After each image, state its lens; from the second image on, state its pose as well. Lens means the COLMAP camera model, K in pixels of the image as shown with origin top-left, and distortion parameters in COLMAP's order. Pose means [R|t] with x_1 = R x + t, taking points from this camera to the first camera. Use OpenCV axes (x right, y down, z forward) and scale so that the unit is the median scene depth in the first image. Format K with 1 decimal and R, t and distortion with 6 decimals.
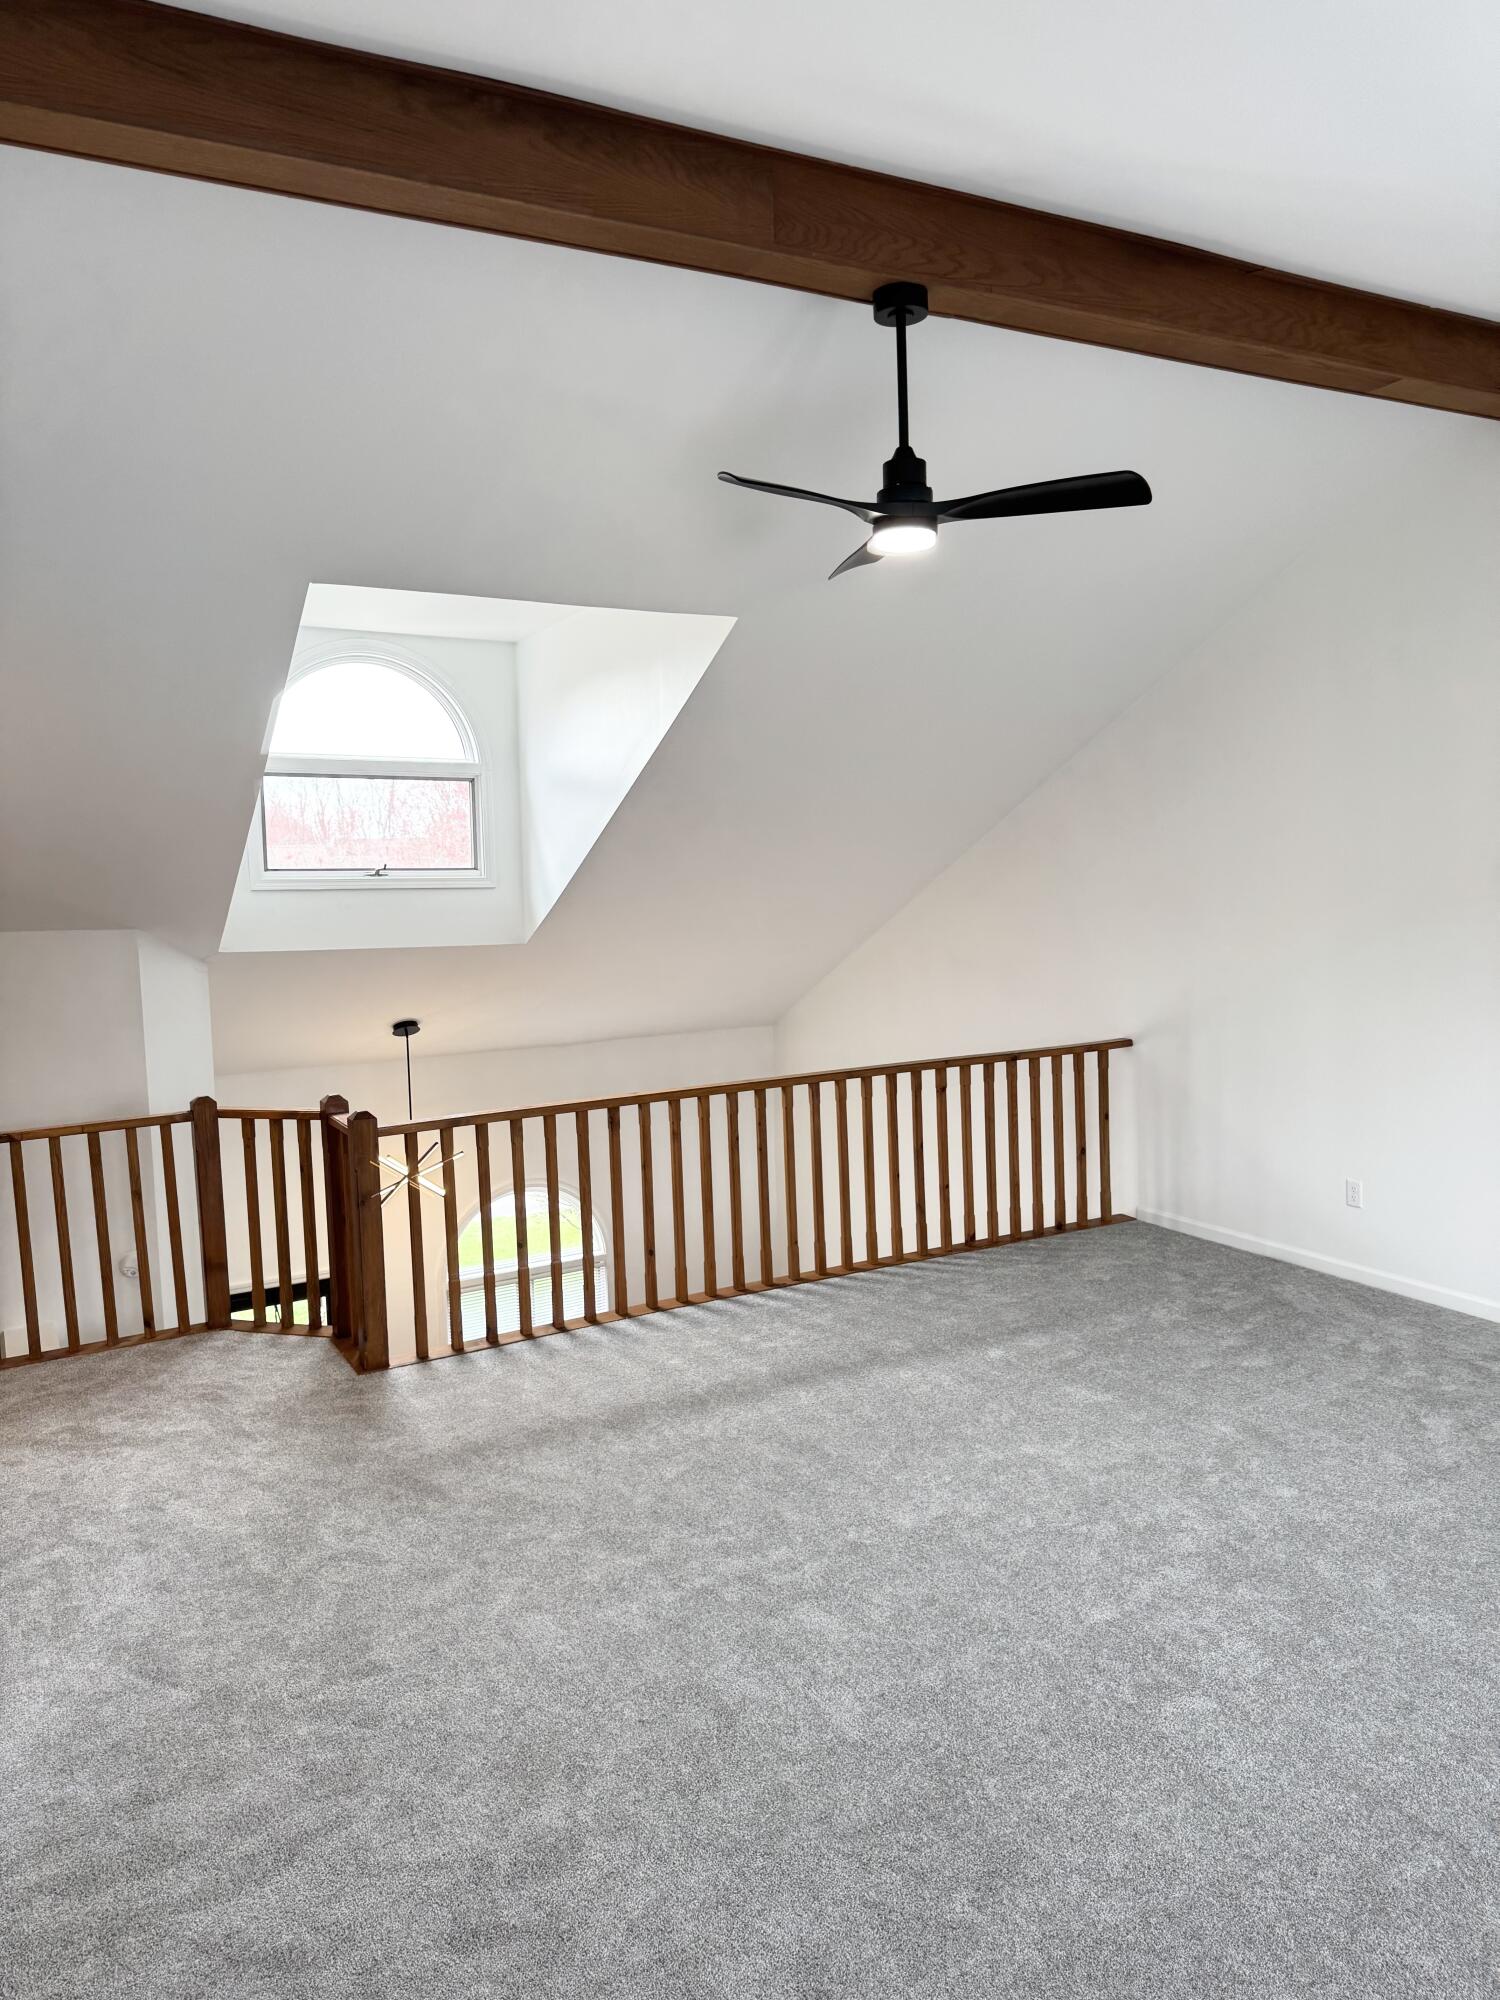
lens RADIAL K [[1402.0, 0, 725.6], [0, 1402.0, 981.9], [0, 0, 1]] dist [0.057446, -0.072816]
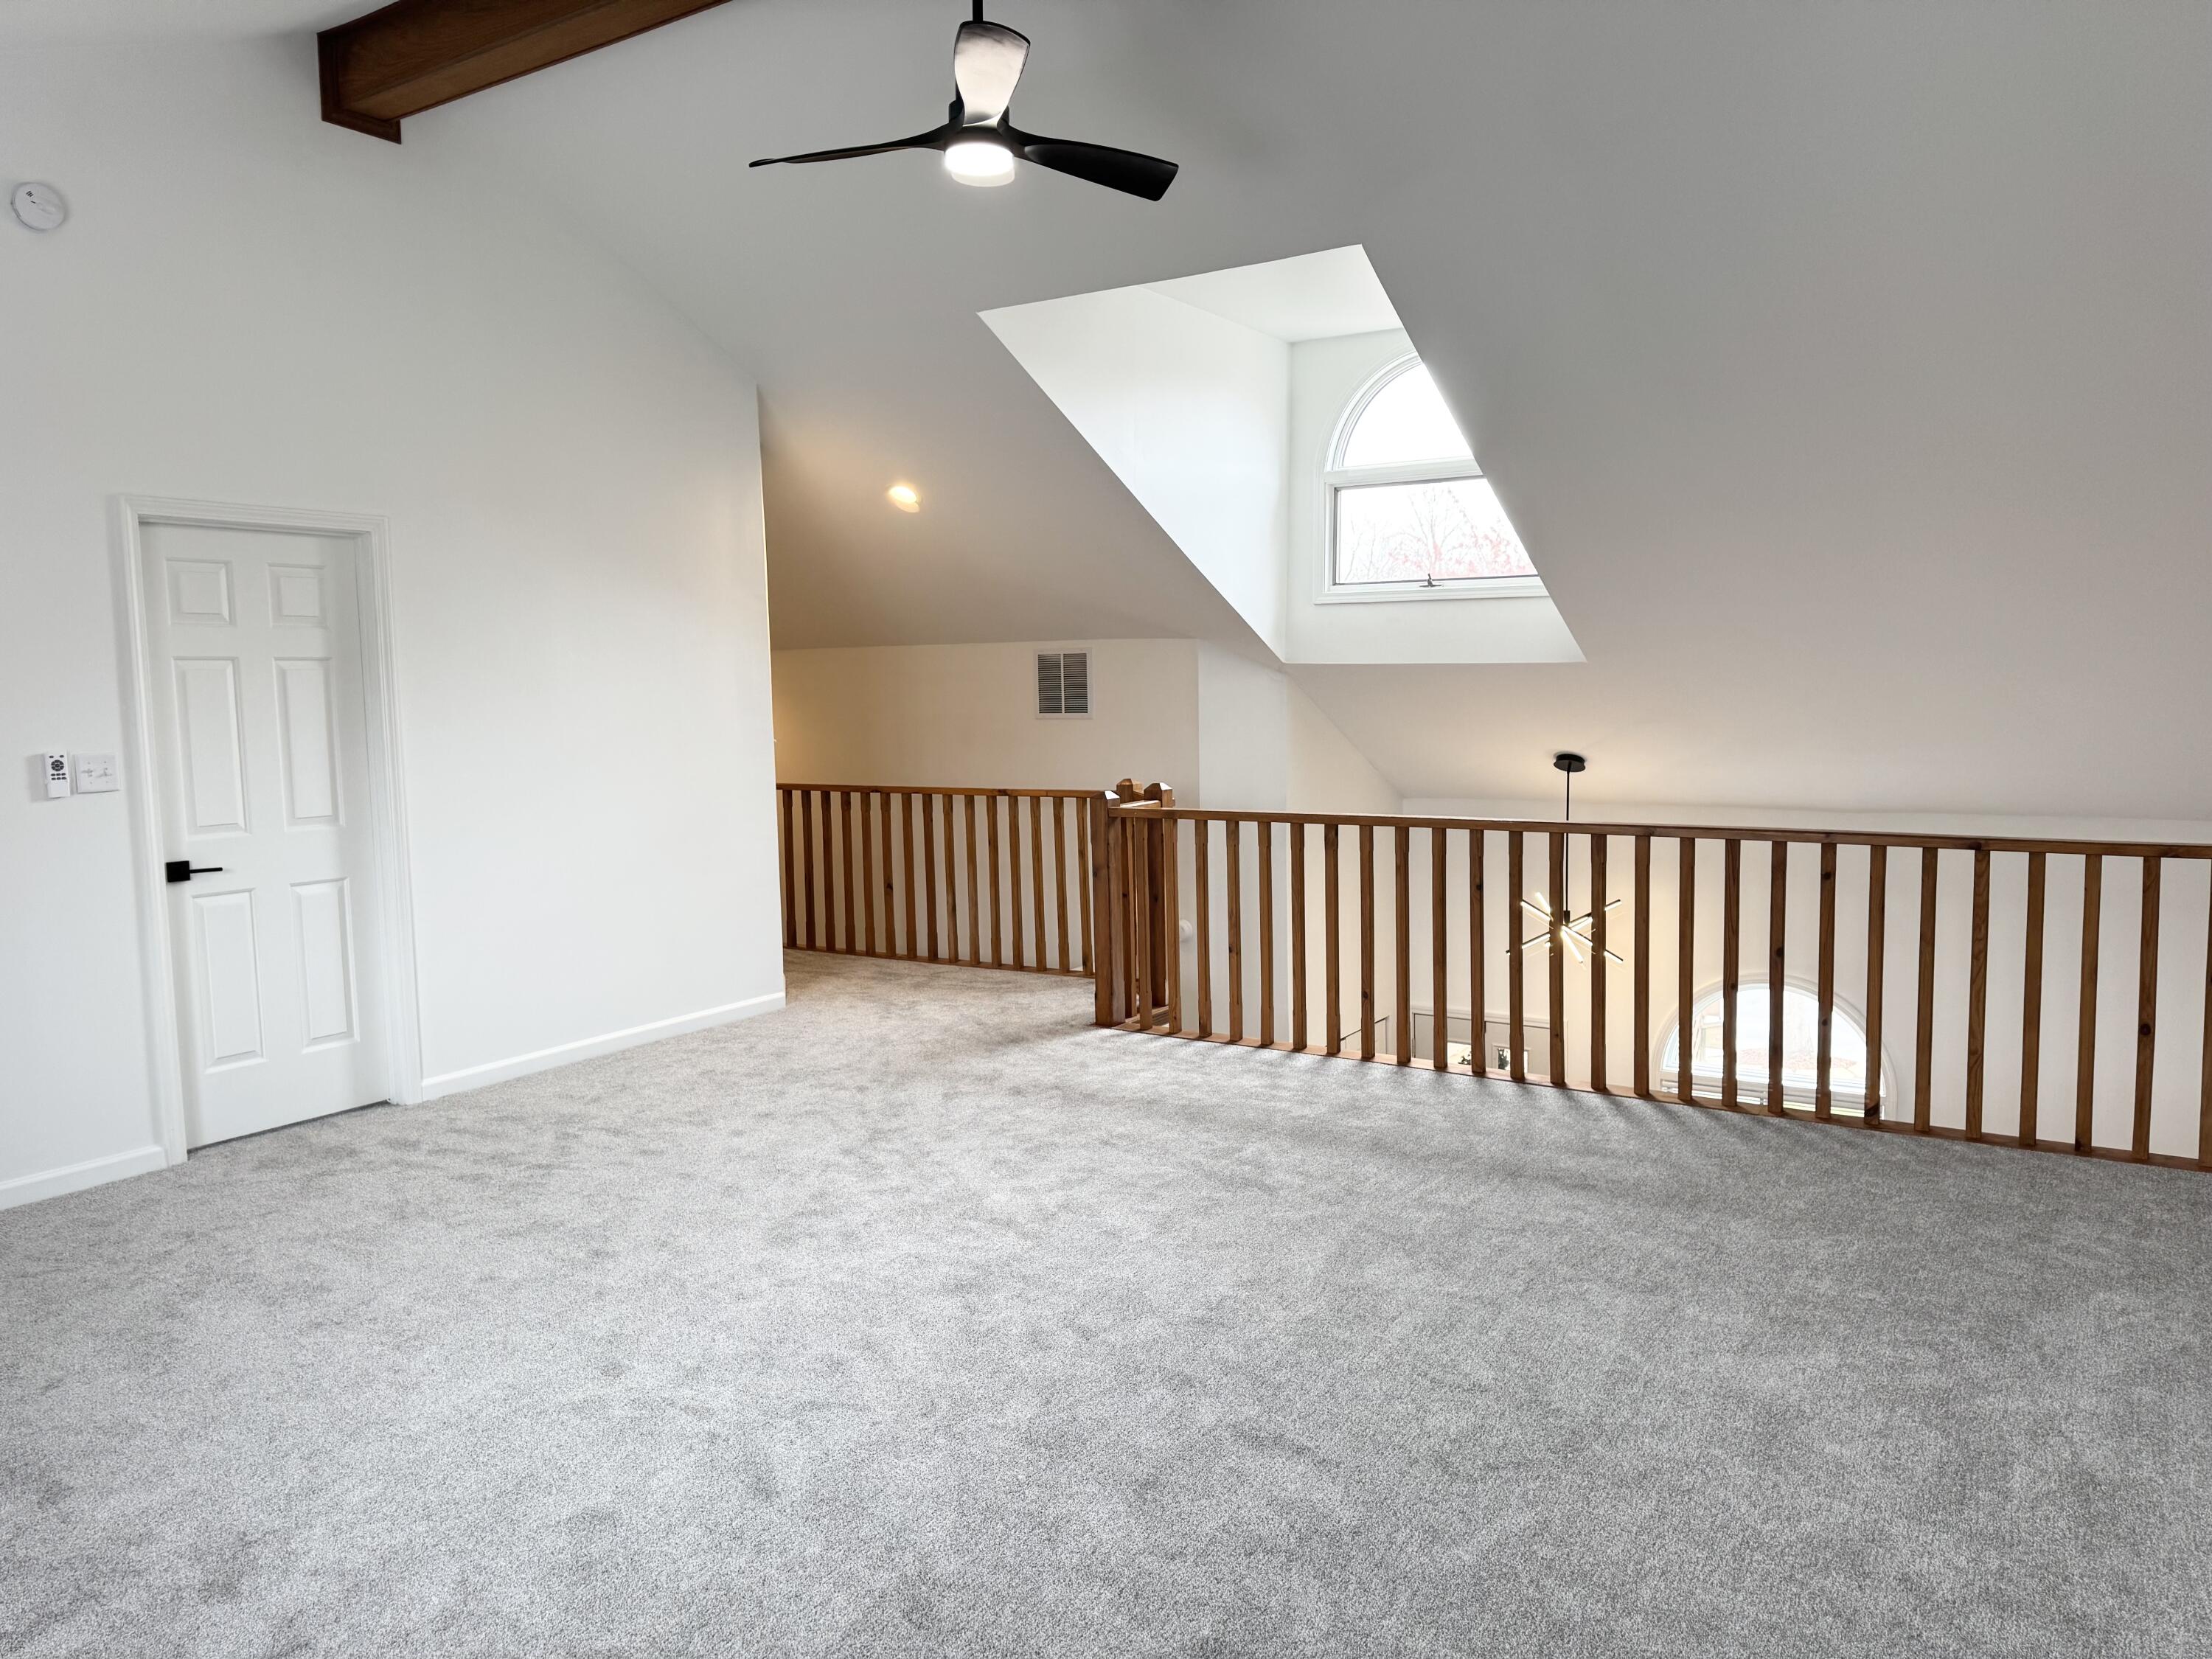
lens RADIAL K [[1540.7, 0, 1101.7], [0, 1540.7, 819.7], [0, 0, 1]] dist [0.206336, -0.377953]
pose [[0.472862, 0.101637, -0.875255, 0.725743], [-0.070392, 0.994508, 0.077456, 0.018515], [0.878320, 0.024985, 0.477419, 0.382766]]
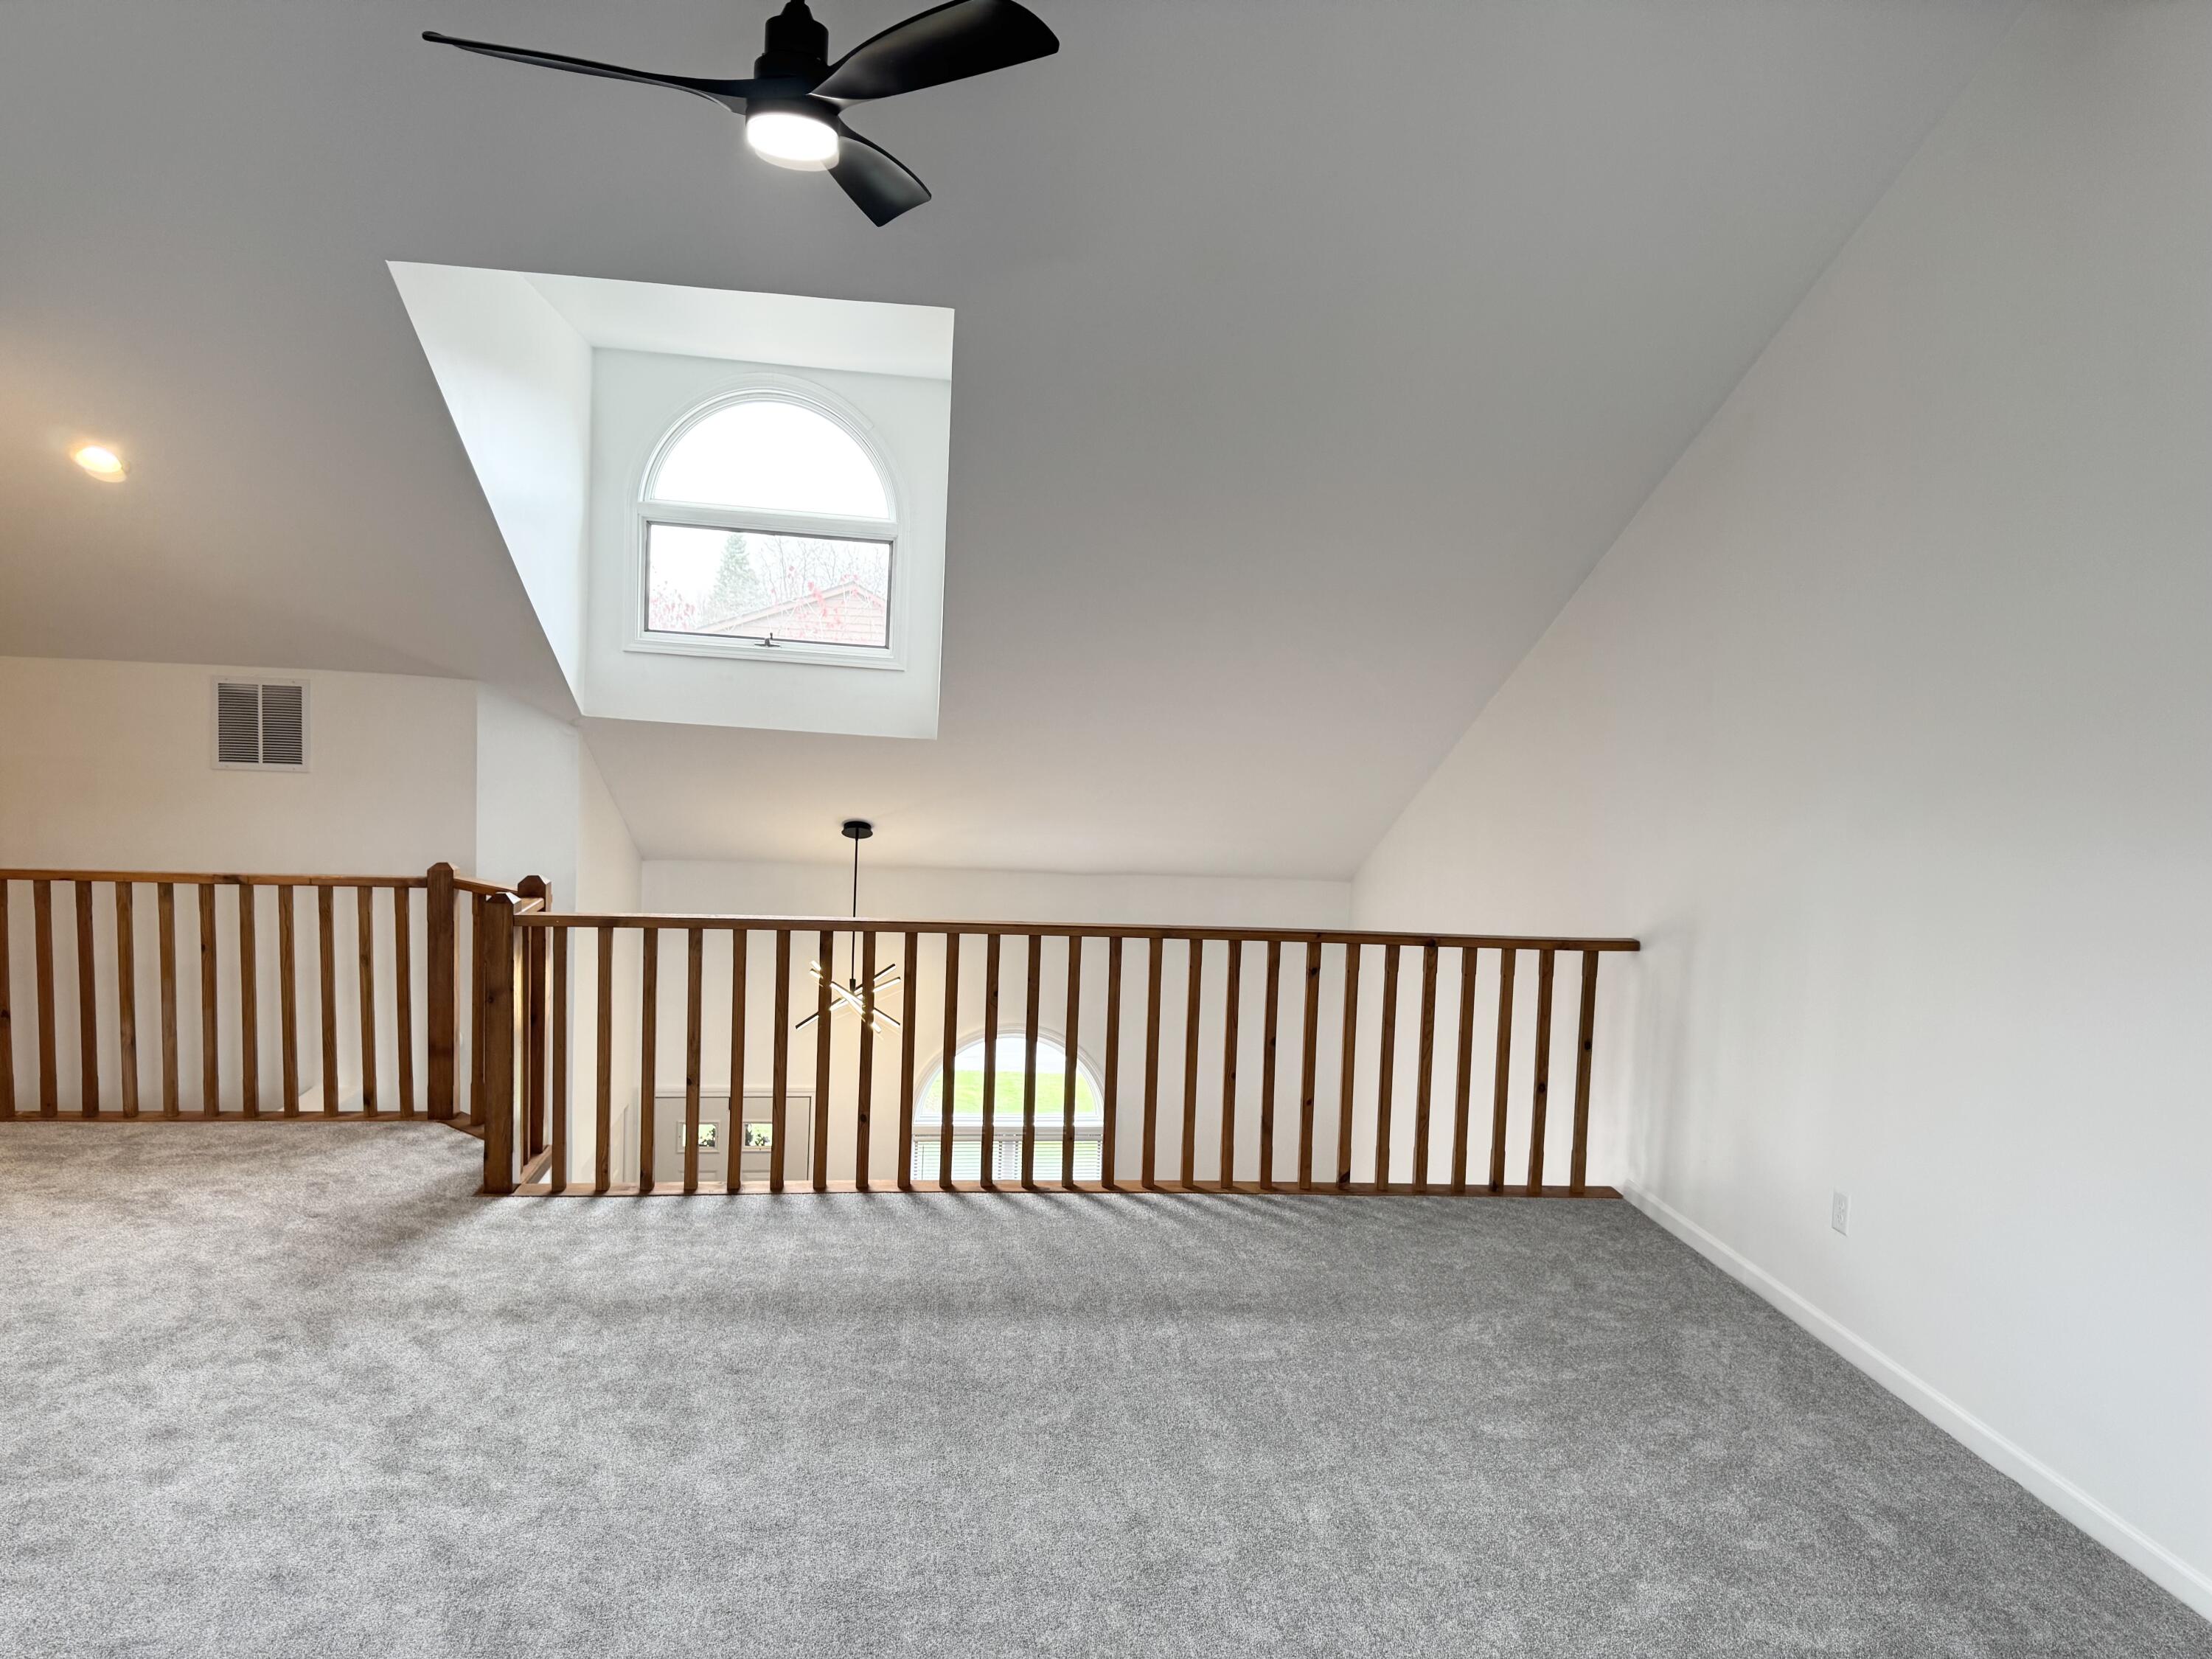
lens RADIAL K [[1550.7, 0, 1106.0], [0, 1550.7, 829.5], [0, 0, 1]] dist [0.057446, -0.072816]
pose [[0.926823, 0.102081, -0.361357, 0.383970], [-0.101673, 0.994613, 0.020198, -0.003544], [0.361472, 0.018020, 0.932209, 0.219799]]
